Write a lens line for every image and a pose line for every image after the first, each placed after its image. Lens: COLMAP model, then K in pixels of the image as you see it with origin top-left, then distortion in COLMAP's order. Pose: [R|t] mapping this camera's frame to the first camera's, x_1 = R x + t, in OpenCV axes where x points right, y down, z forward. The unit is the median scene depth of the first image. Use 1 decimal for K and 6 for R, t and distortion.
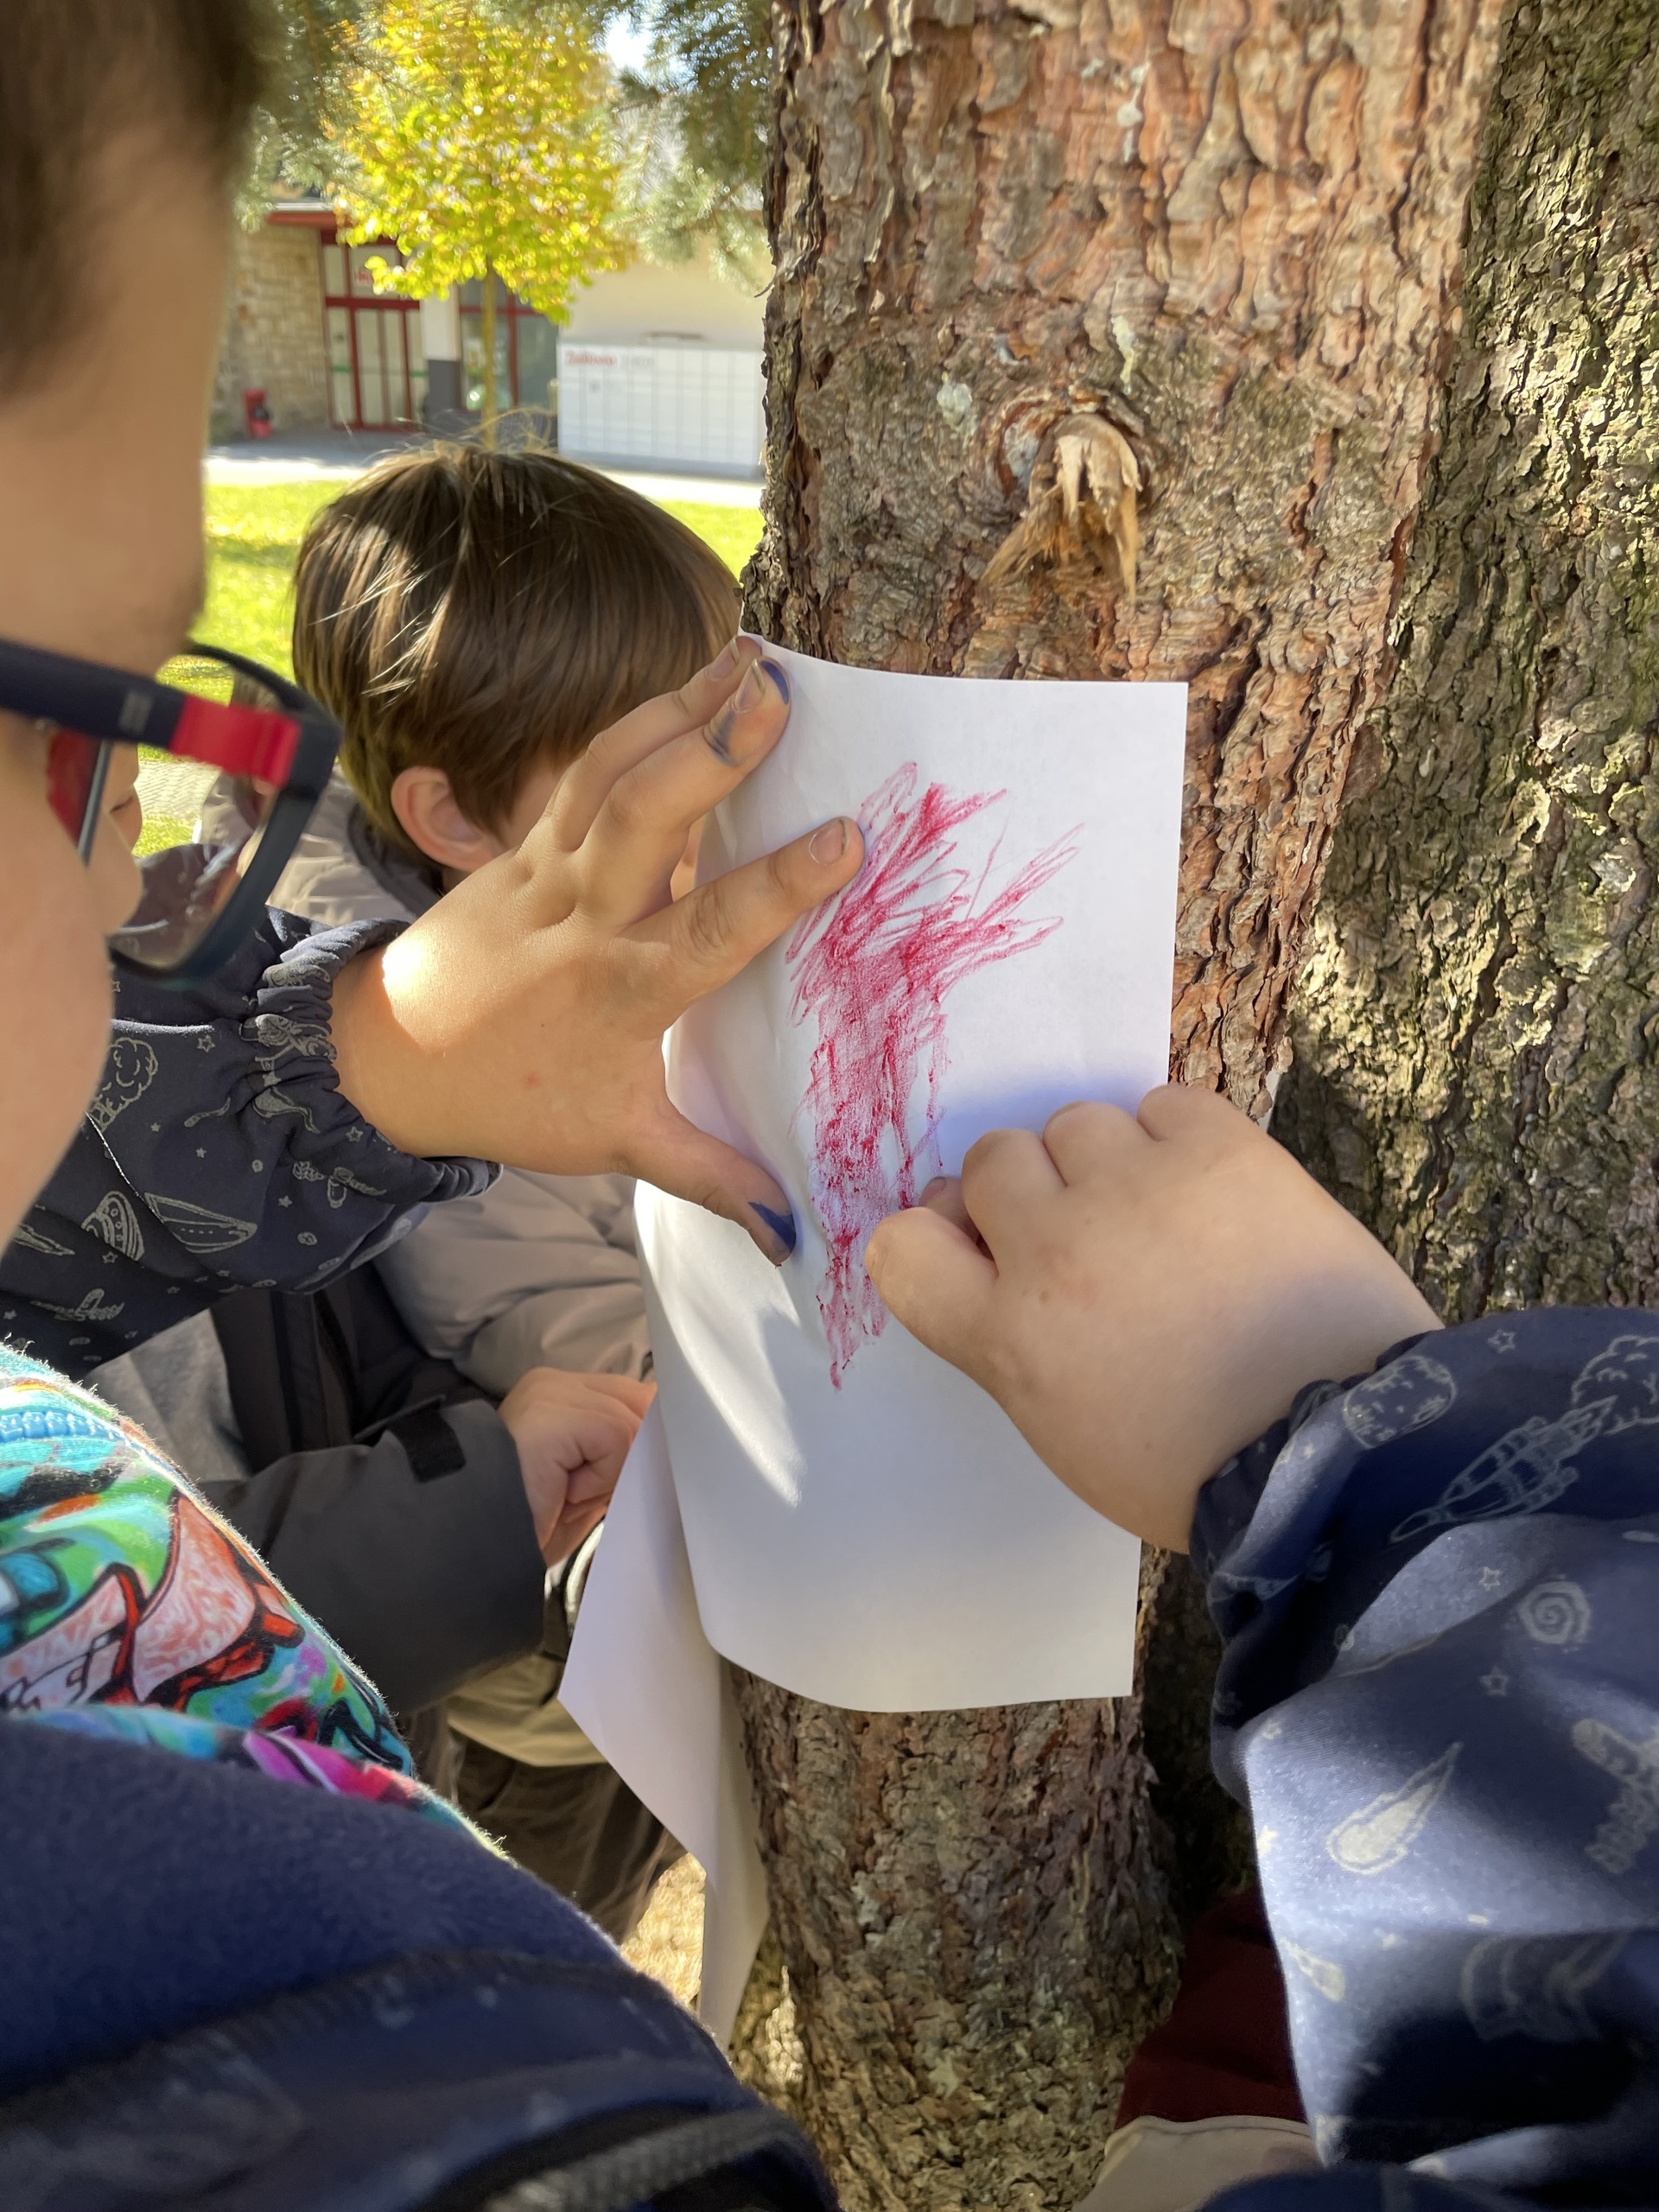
lens RADIAL K [[1677.9, 0, 819.7], [0, 1677.9, 1103.7], [0, 0, 1]] dist [0.002302, -0.003741]
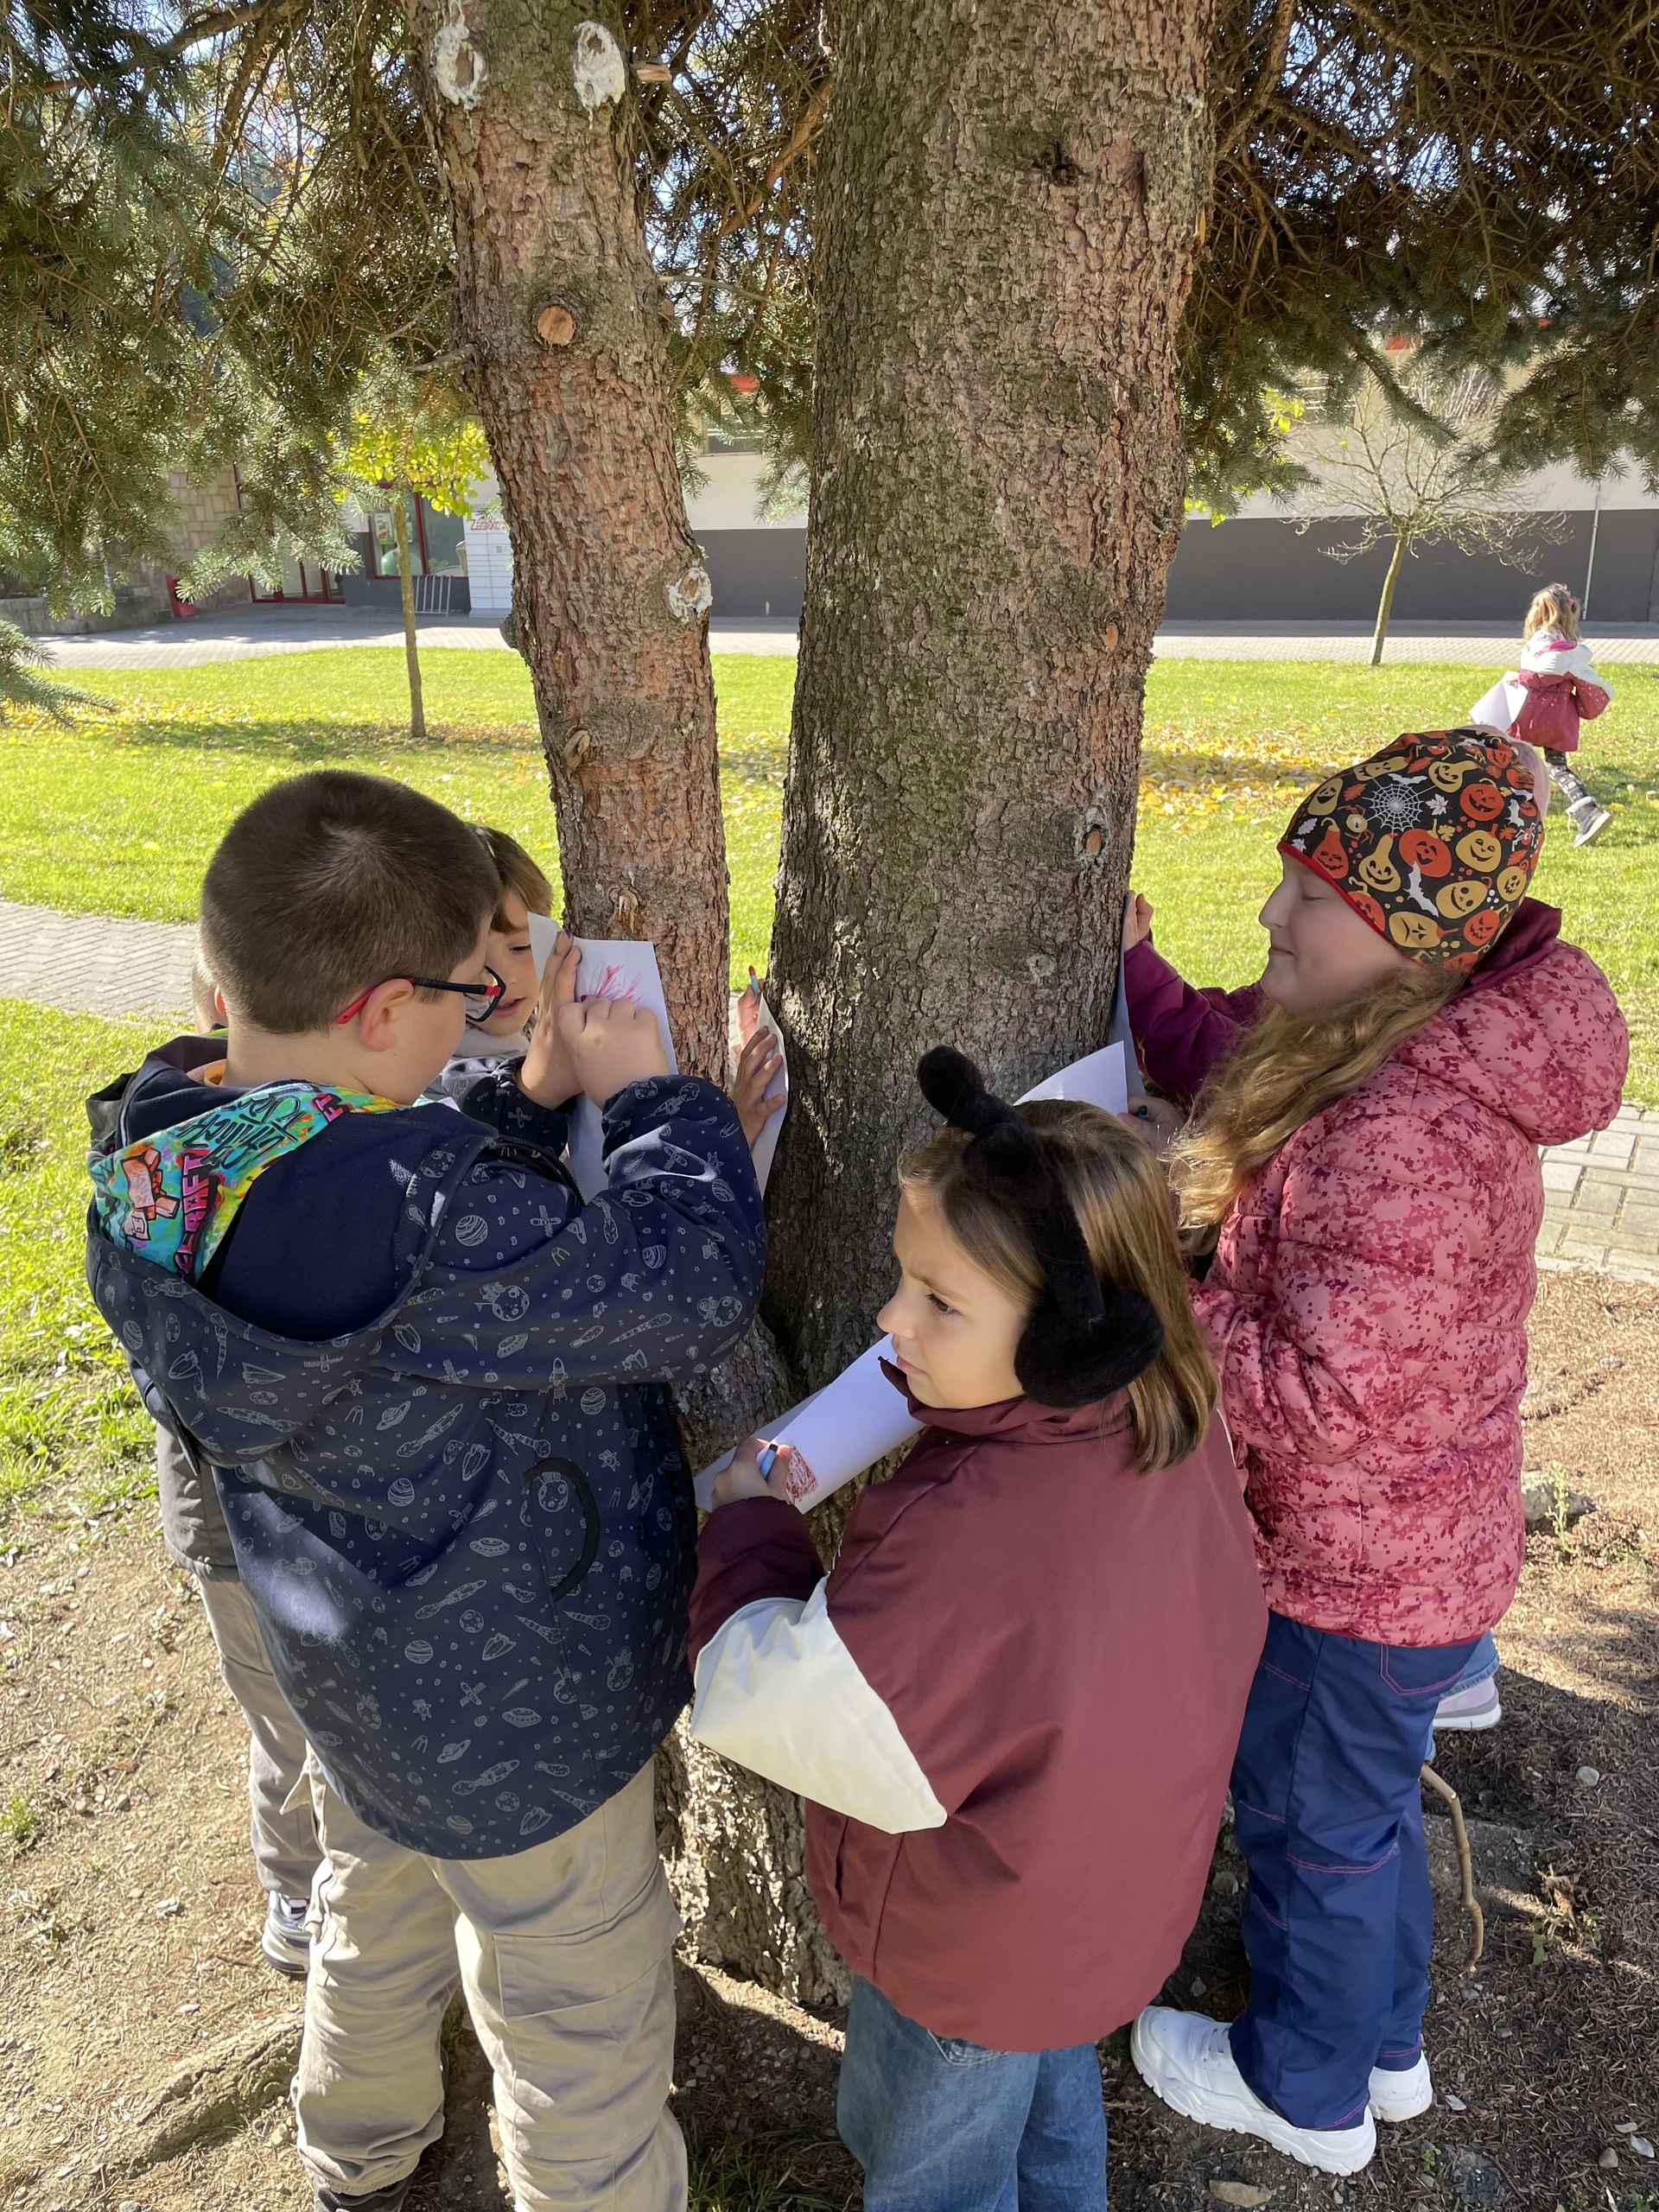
lens RADIAL K [[1677.9, 0, 837.9], [0, 1677.9, 1108.6], [0, 0, 1]] dist [0.002302, -0.003741]
pose [[0.995453, -0.087371, 0.037937, 0.287487], [0.089468, 0.994321, -0.057631, 0.286047], [-0.032686, 0.060763, 0.997617, -2.023922]]
